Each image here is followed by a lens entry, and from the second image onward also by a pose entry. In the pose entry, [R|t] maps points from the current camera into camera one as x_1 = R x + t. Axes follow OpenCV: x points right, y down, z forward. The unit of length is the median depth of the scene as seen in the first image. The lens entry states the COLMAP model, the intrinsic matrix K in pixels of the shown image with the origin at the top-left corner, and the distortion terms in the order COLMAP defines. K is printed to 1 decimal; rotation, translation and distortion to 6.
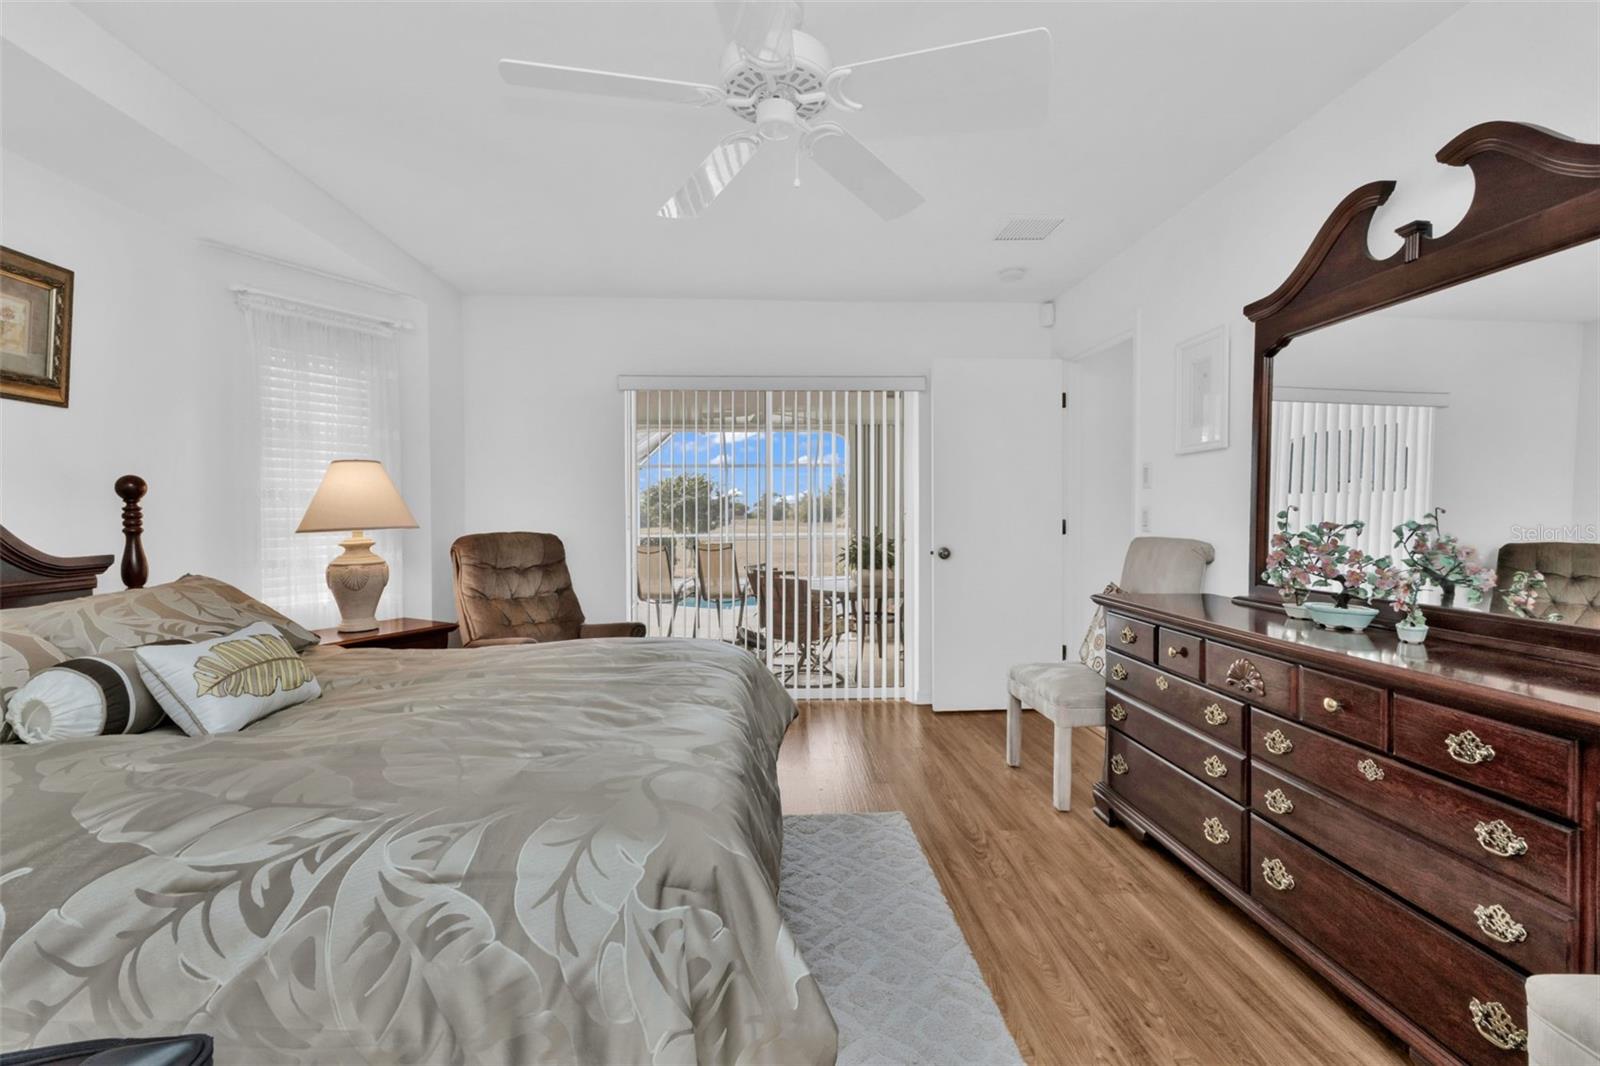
lens RADIAL K [[642.3, 0, 798.1], [0, 642.3, 519.6], [0, 0, 1]] dist [-0.000005, 0.000044]
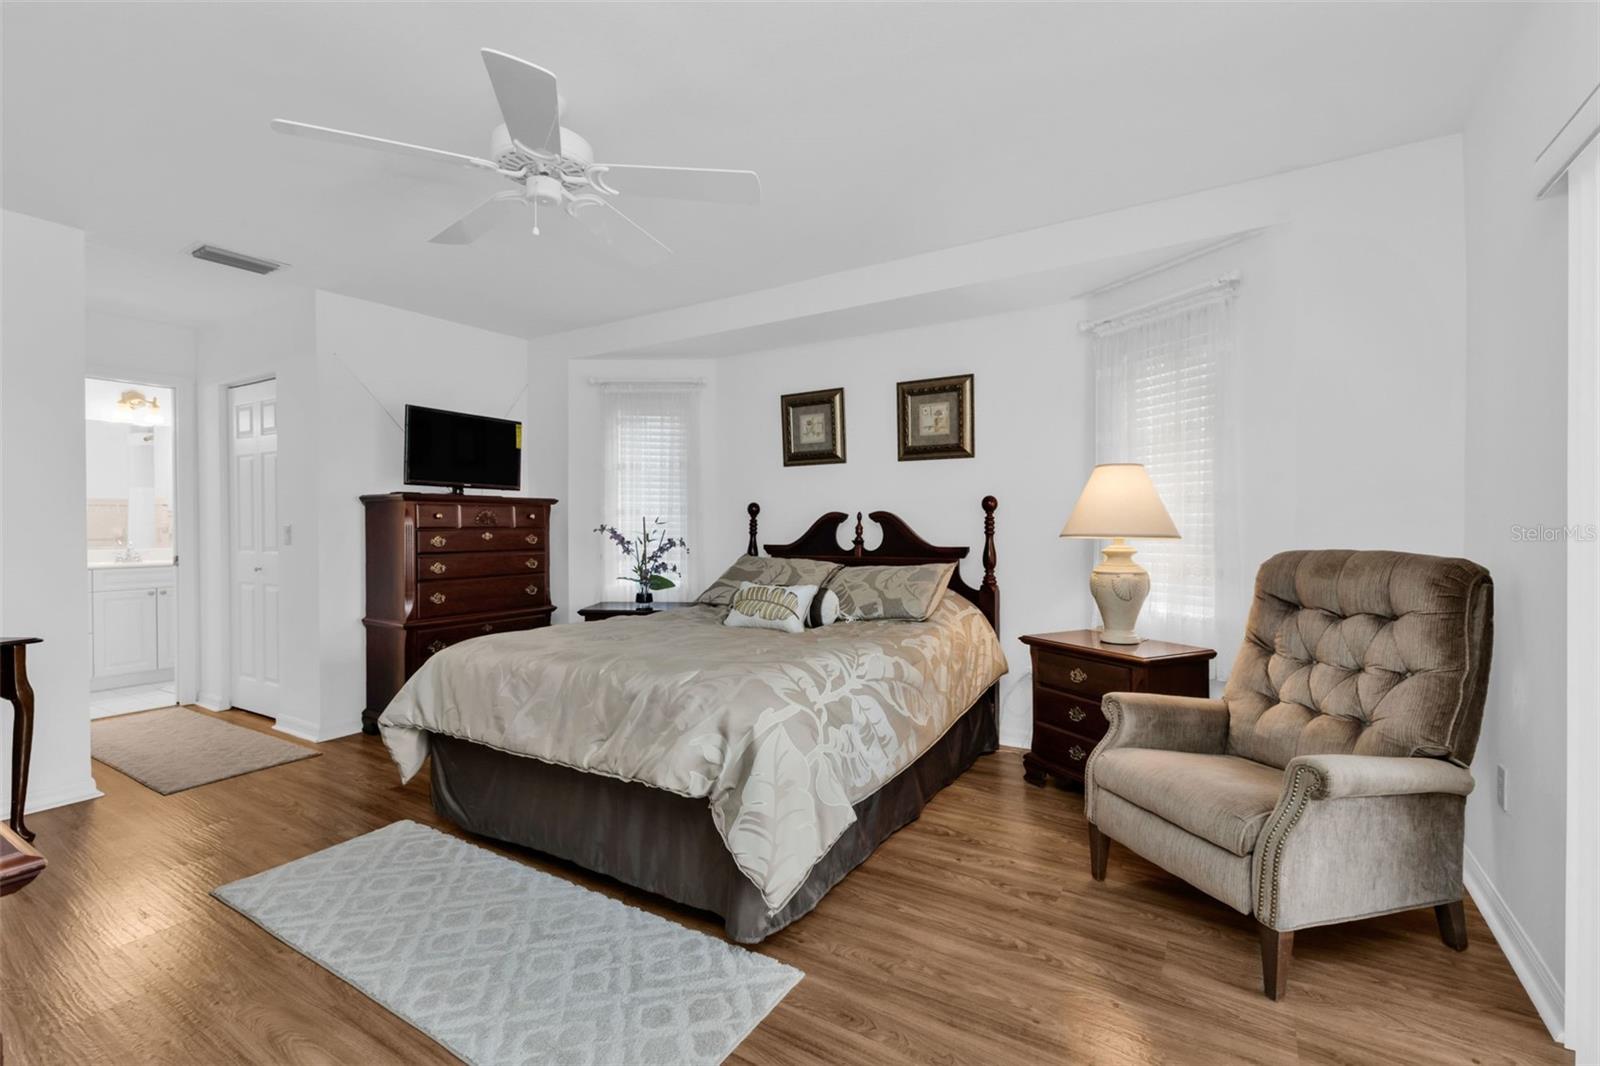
lens RADIAL K [[701.3, 0, 802.9], [0, 701.3, 526.2], [0, 0, 1]] dist [0.002999, 0.000219]
pose [[-0.550202, 0.008487, -0.834988, 0.696393], [0.000248, 0.999950, 0.010001, -0.016711], [0.835031, 0.005296, -0.550177, 1.860134]]
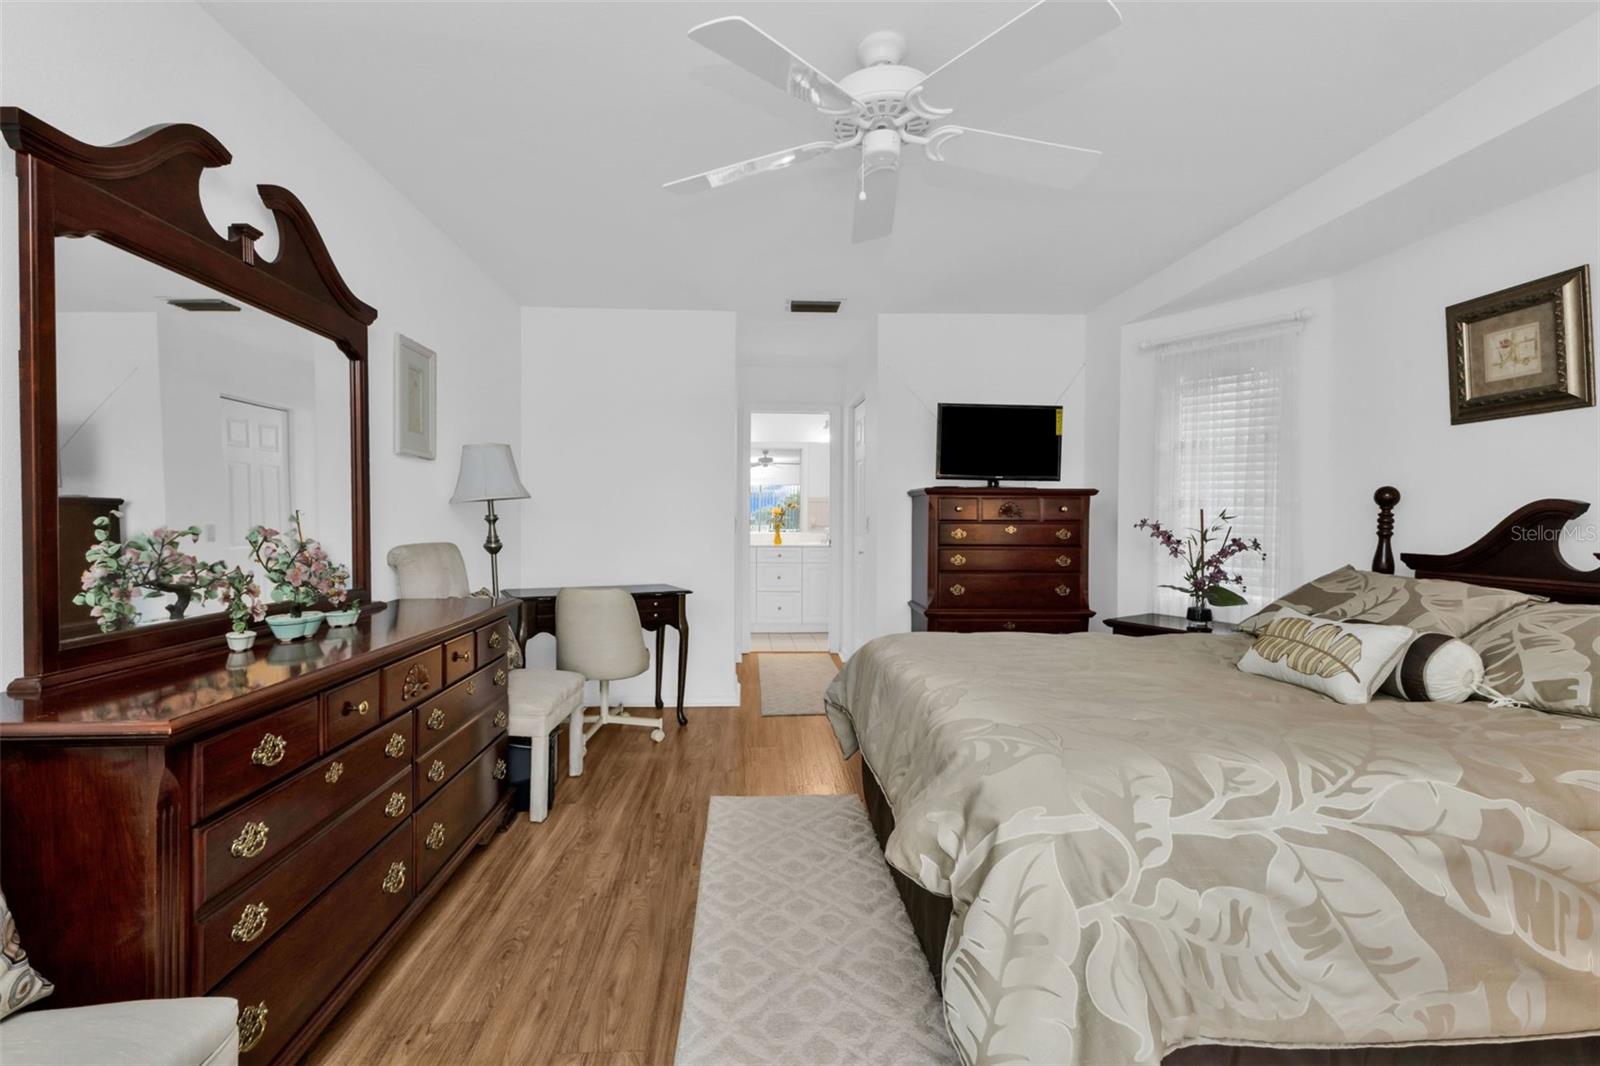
lens RADIAL K [[694.8, 0, 797.3], [0, 694.8, 521.7], [0, 0, 1]] dist [0.009066, -0.000495]
pose [[-0.999820, -0.000377, -0.018975, 0.112267], [-0.000639, 0.999904, 0.013842, -0.016774], [0.018968, 0.013852, -0.999724, 1.901290]]
